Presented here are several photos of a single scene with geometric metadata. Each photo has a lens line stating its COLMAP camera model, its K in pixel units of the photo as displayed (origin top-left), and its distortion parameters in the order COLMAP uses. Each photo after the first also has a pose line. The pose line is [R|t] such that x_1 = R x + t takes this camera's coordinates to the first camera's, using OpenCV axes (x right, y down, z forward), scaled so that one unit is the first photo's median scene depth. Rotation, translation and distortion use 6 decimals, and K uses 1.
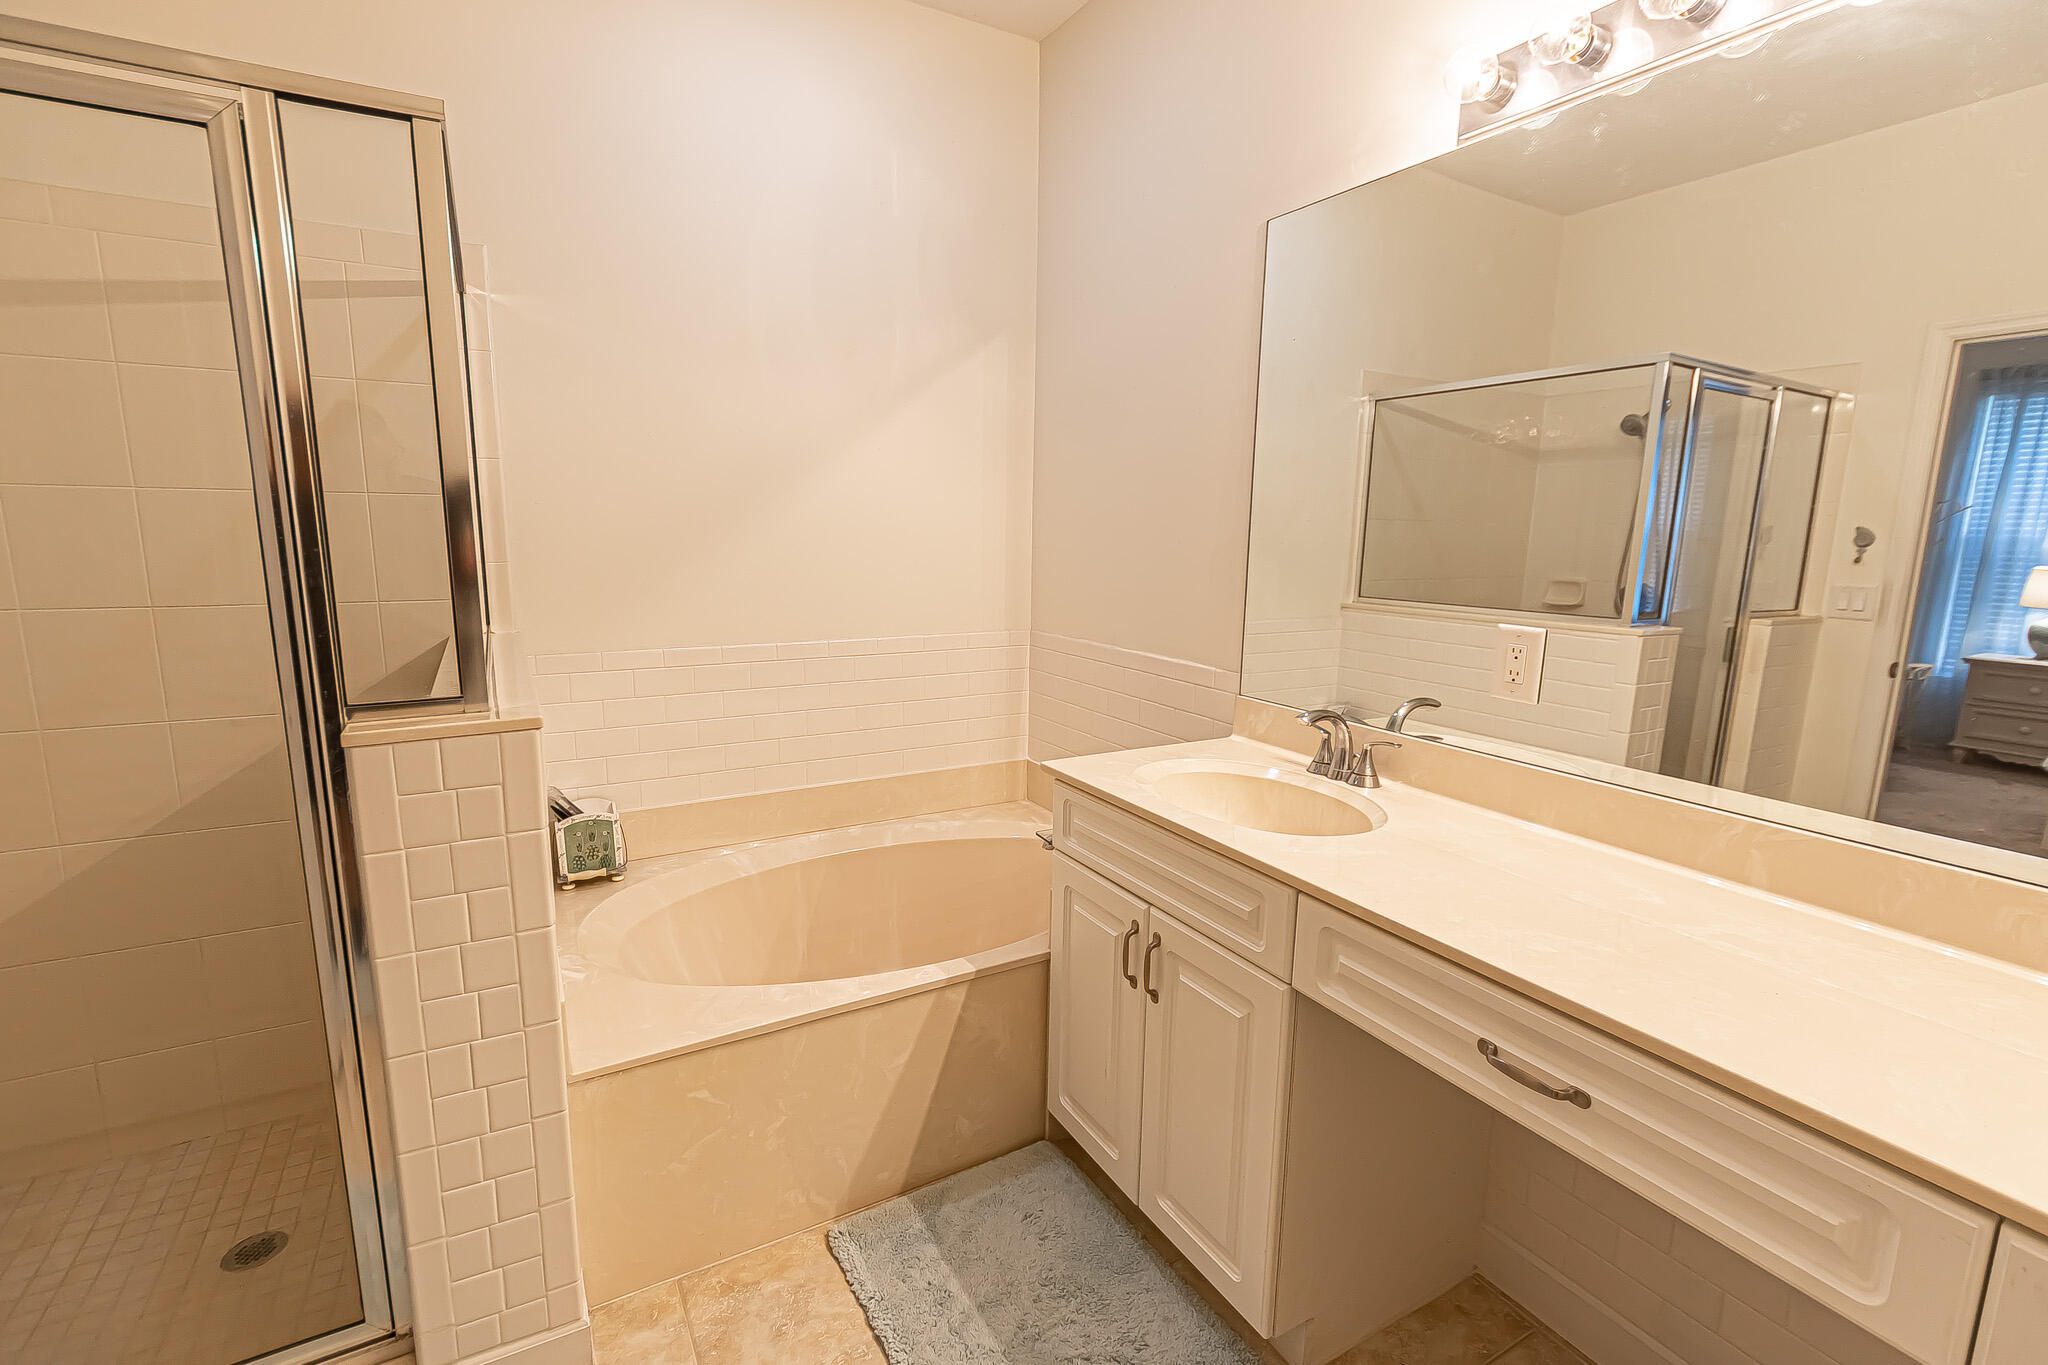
lens RADIAL K [[918.5, 0, 1039.2], [0, 918.5, 678.9], [0, 0, 1]] dist [0.000633, -0.000852]
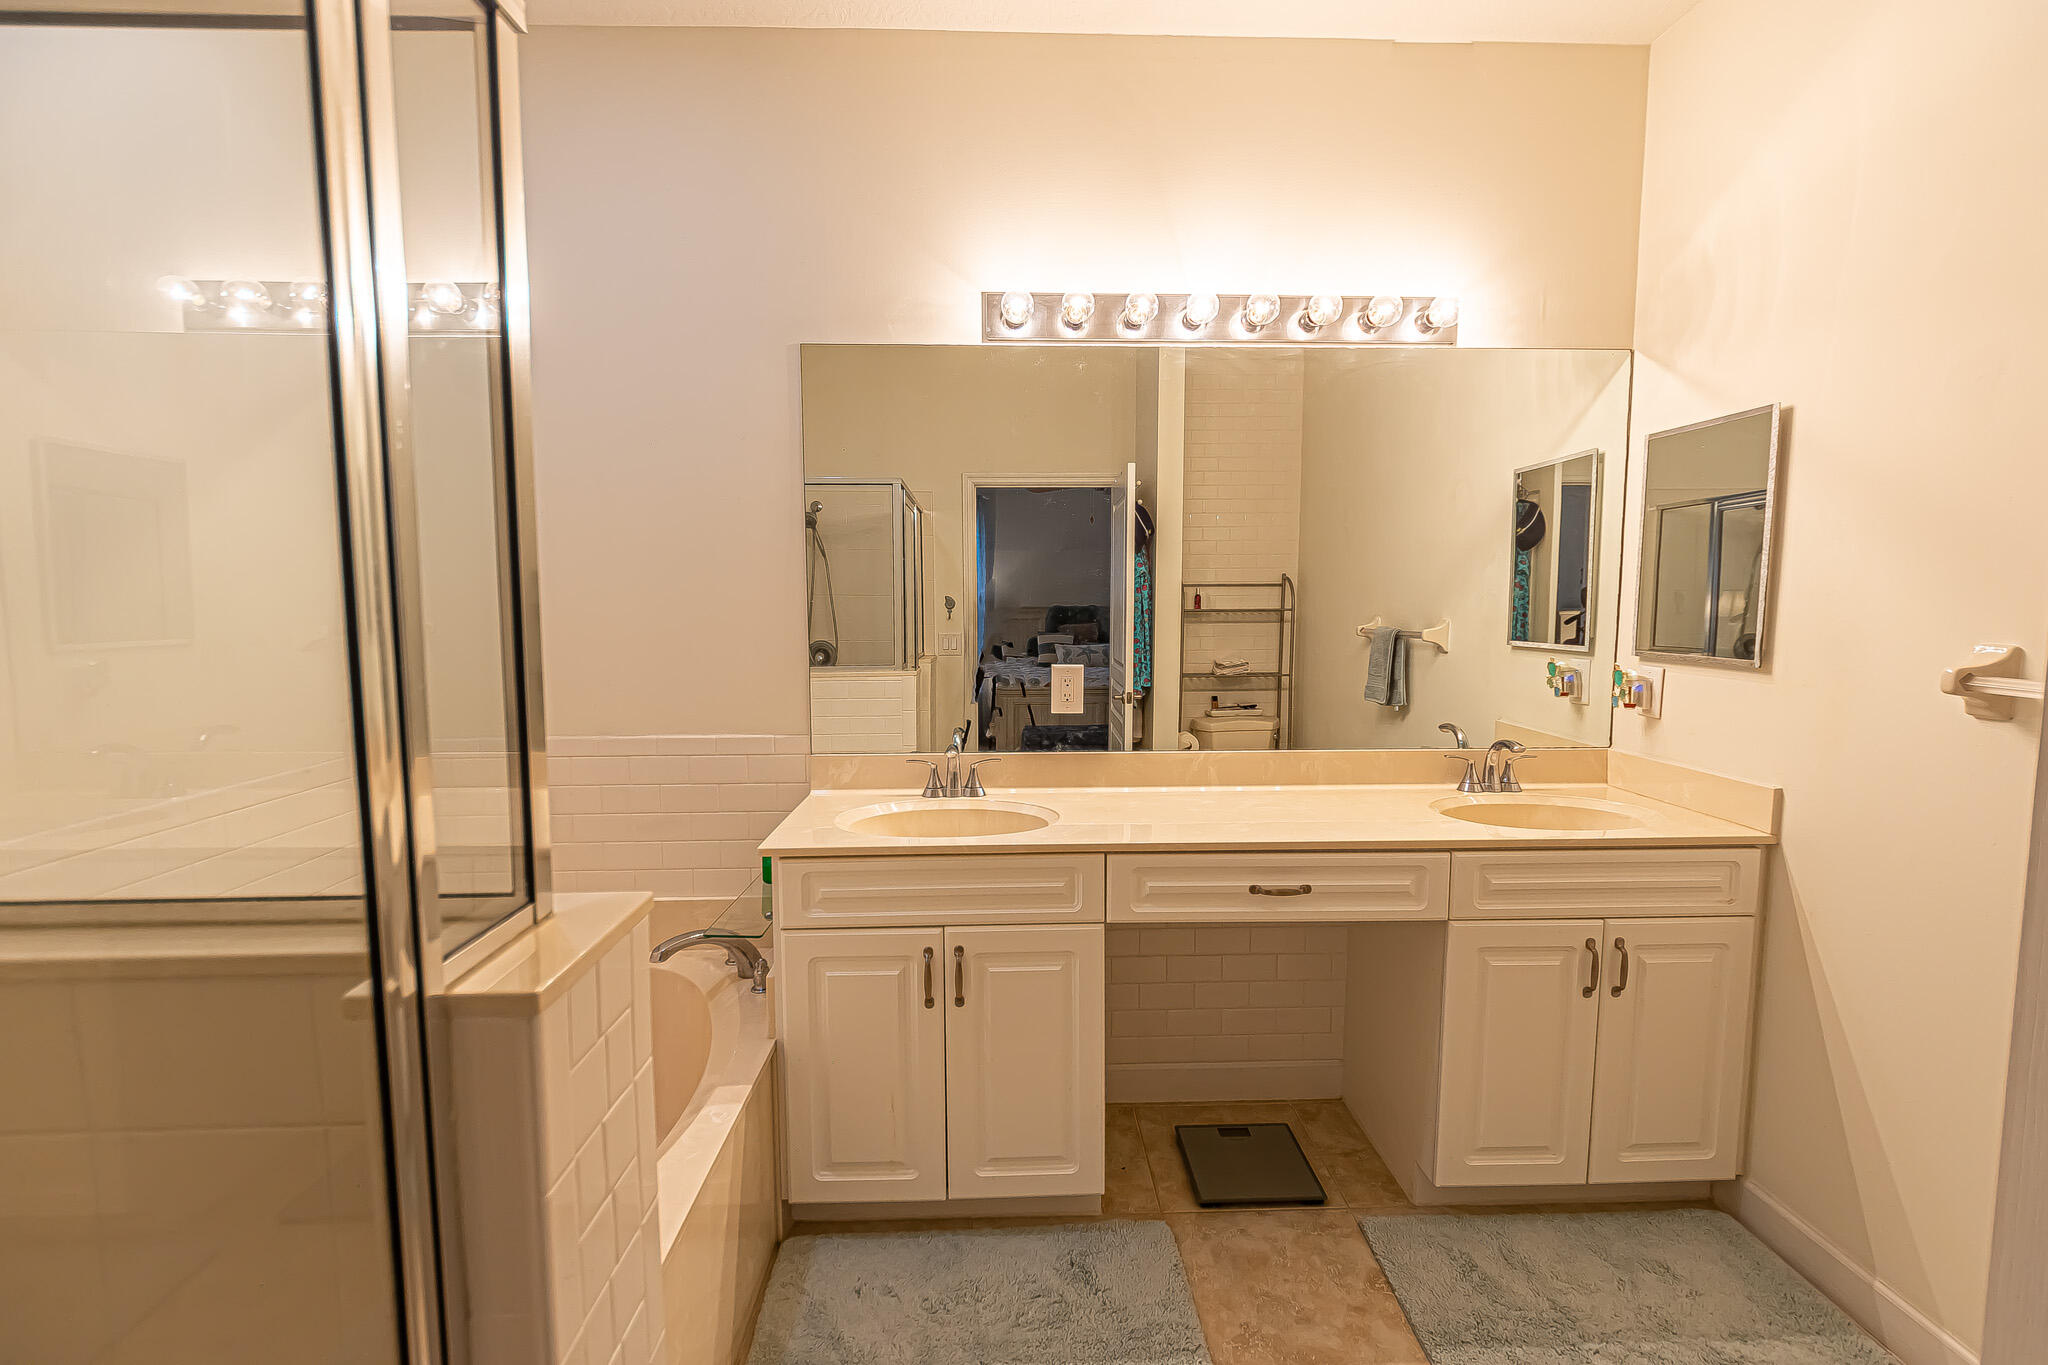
lens RADIAL K [[918.5, 0, 1003.4], [0, 918.5, 677.6], [0, 0, 1]] dist [0.000633, -0.000852]
pose [[0.486817, -0.090867, 0.868765, -0.906021], [0.157152, 0.987457, 0.015221, -0.079103], [-0.859251, 0.129118, 0.494991, 0.342021]]
